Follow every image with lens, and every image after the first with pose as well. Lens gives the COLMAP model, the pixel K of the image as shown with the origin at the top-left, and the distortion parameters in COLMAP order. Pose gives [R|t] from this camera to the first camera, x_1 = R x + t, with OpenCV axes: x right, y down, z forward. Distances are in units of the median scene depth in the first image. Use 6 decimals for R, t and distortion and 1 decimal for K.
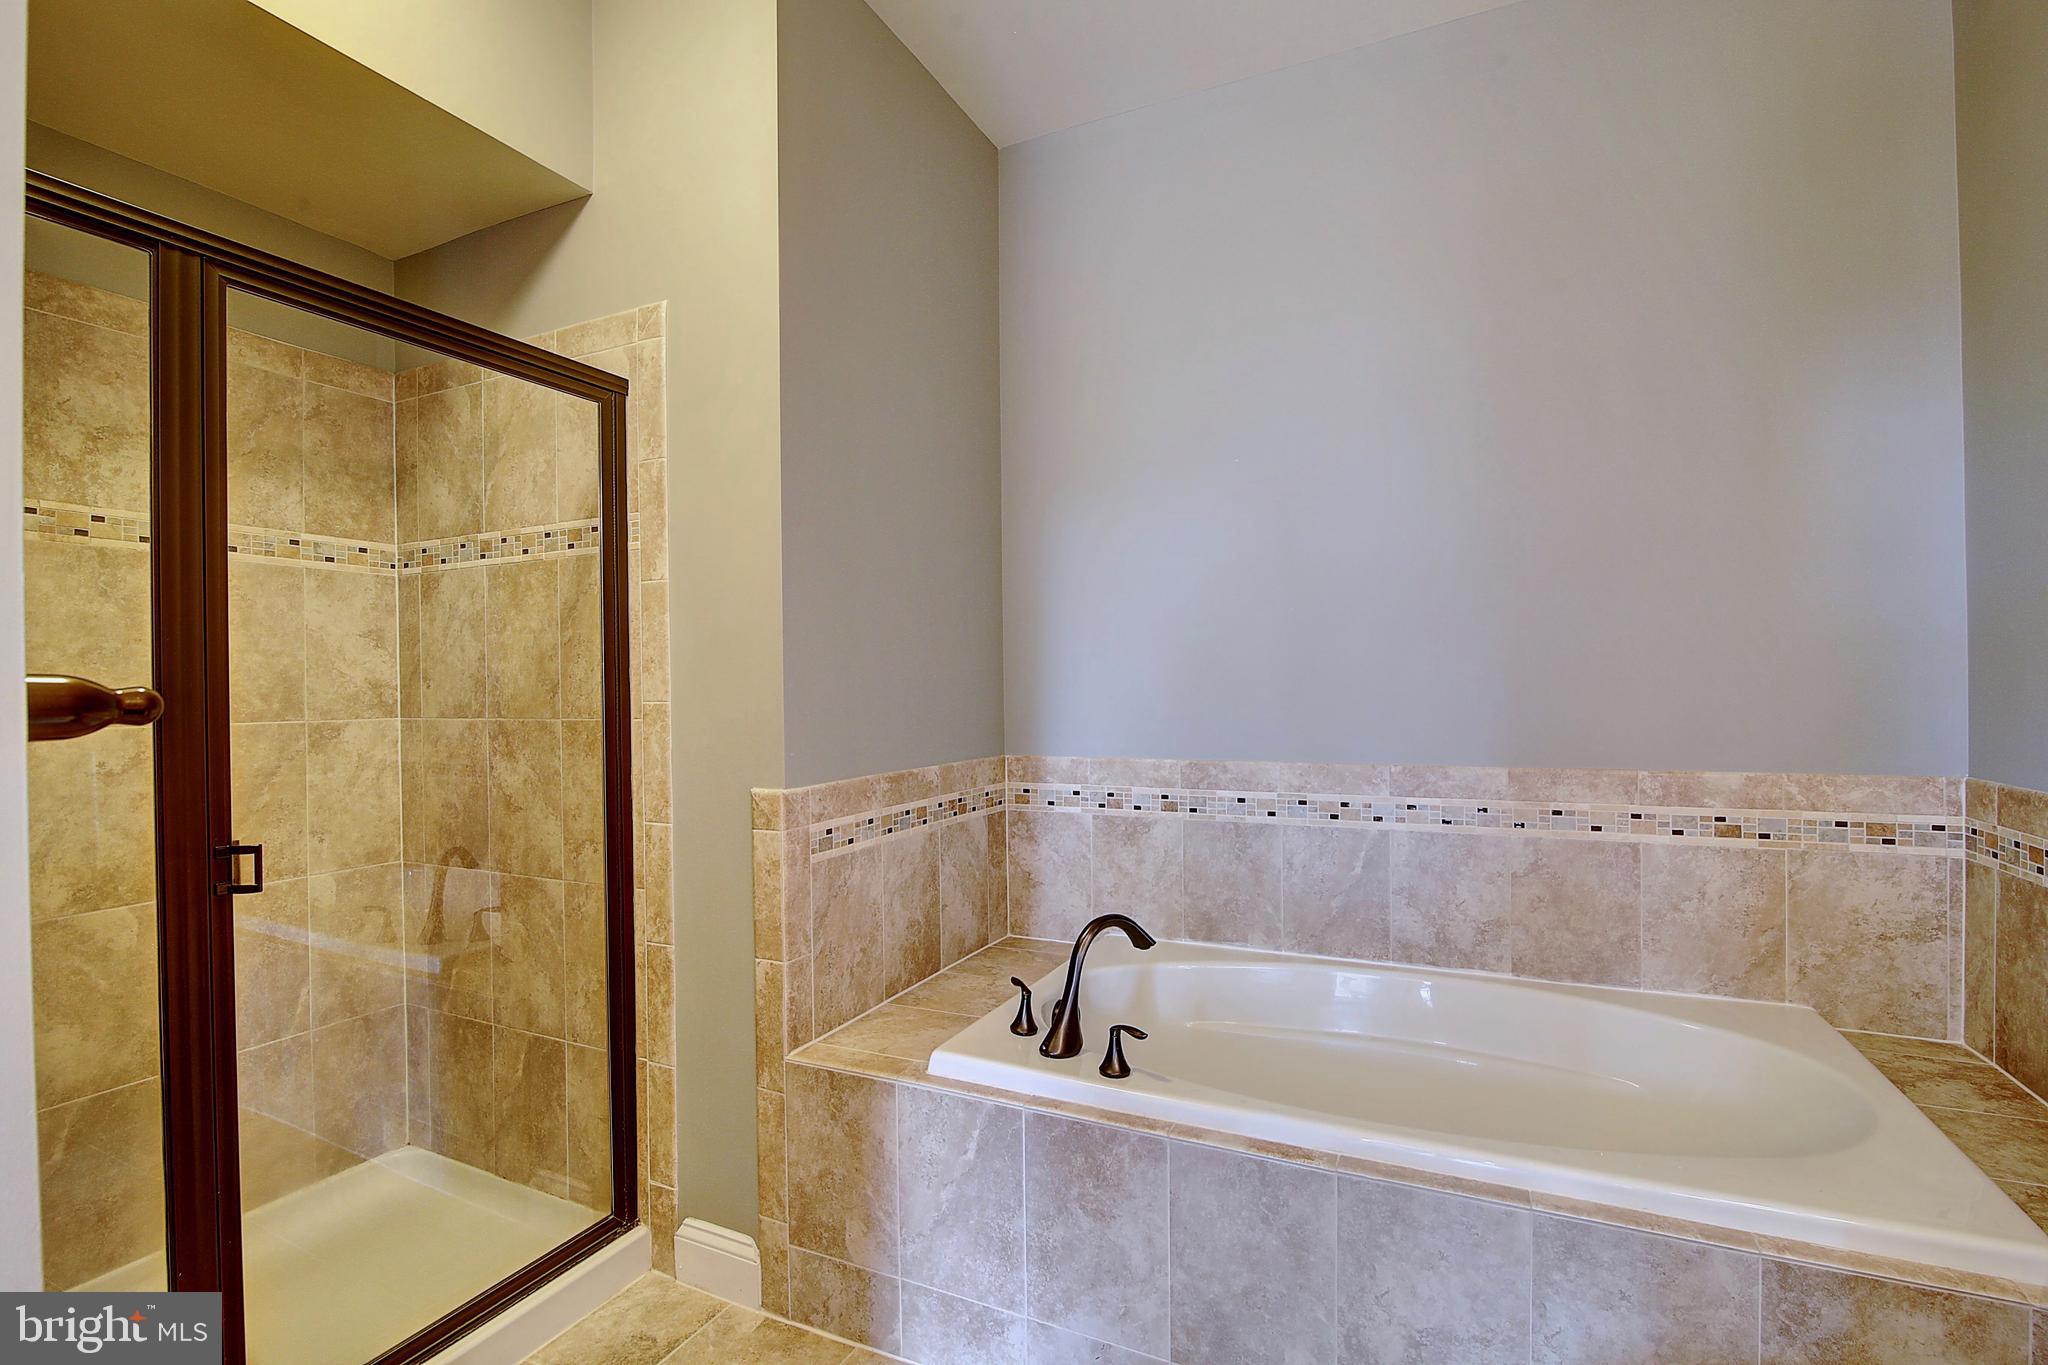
lens RADIAL K [[944.3, 0, 1021.2], [0, 944.3, 689.1], [0, 0, 1]] dist [-0.017402, 0.000270]
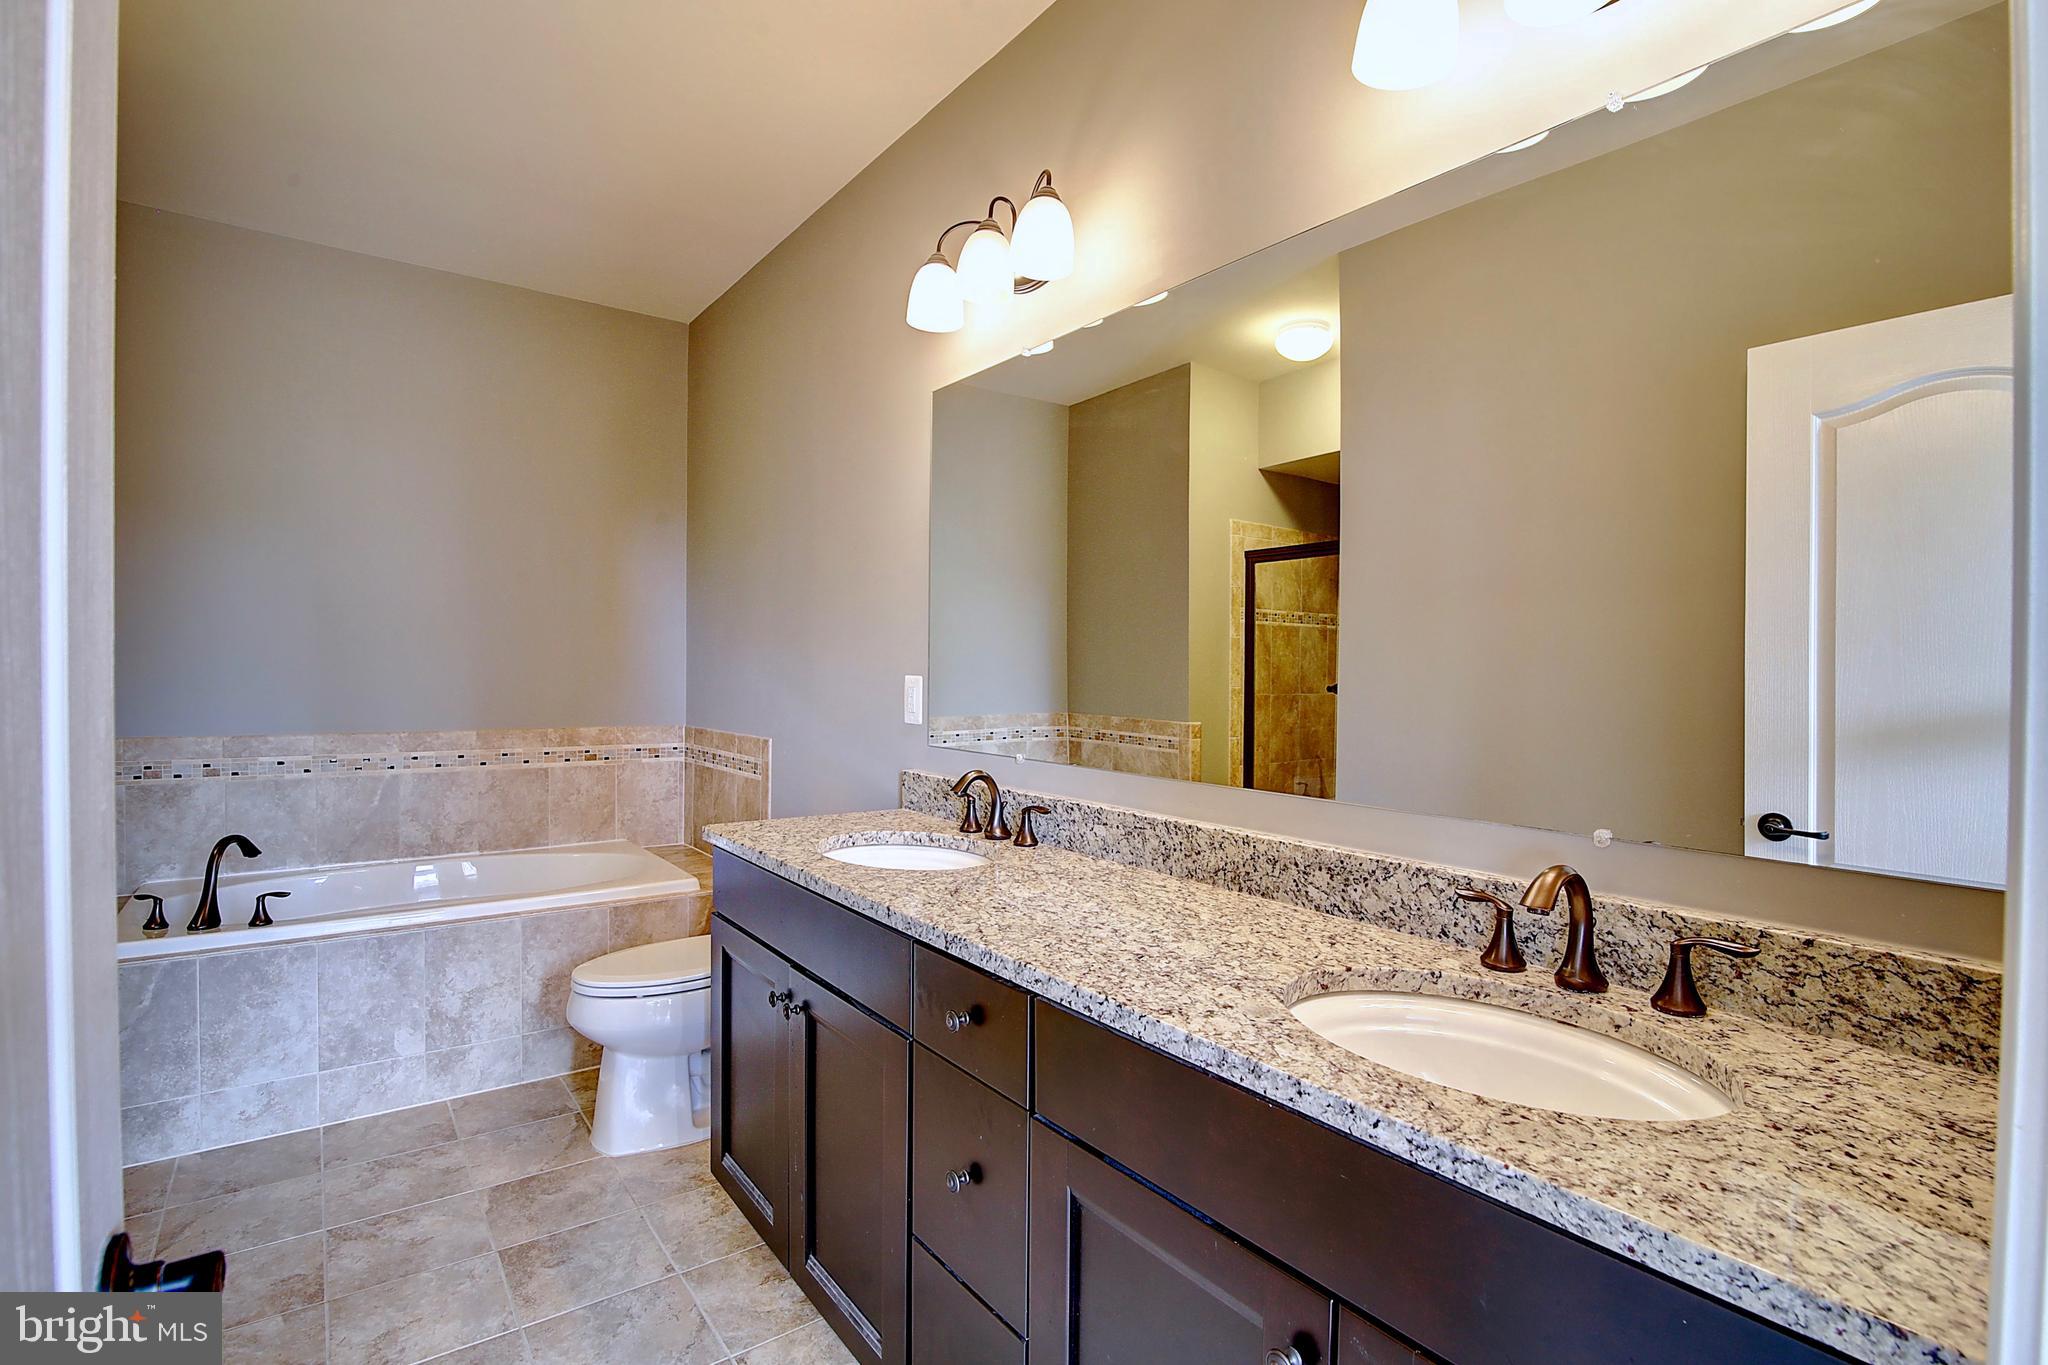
lens RADIAL K [[944.3, 0, 1019.5], [0, 944.3, 687.5], [0, 0, 1]] dist [-0.017402, 0.000270]
pose [[0.459423, 0.002698, 0.888213, -0.548001], [-0.011423, 0.999931, 0.002871, -0.009702], [-0.888144, -0.011465, 0.459422, -0.660736]]
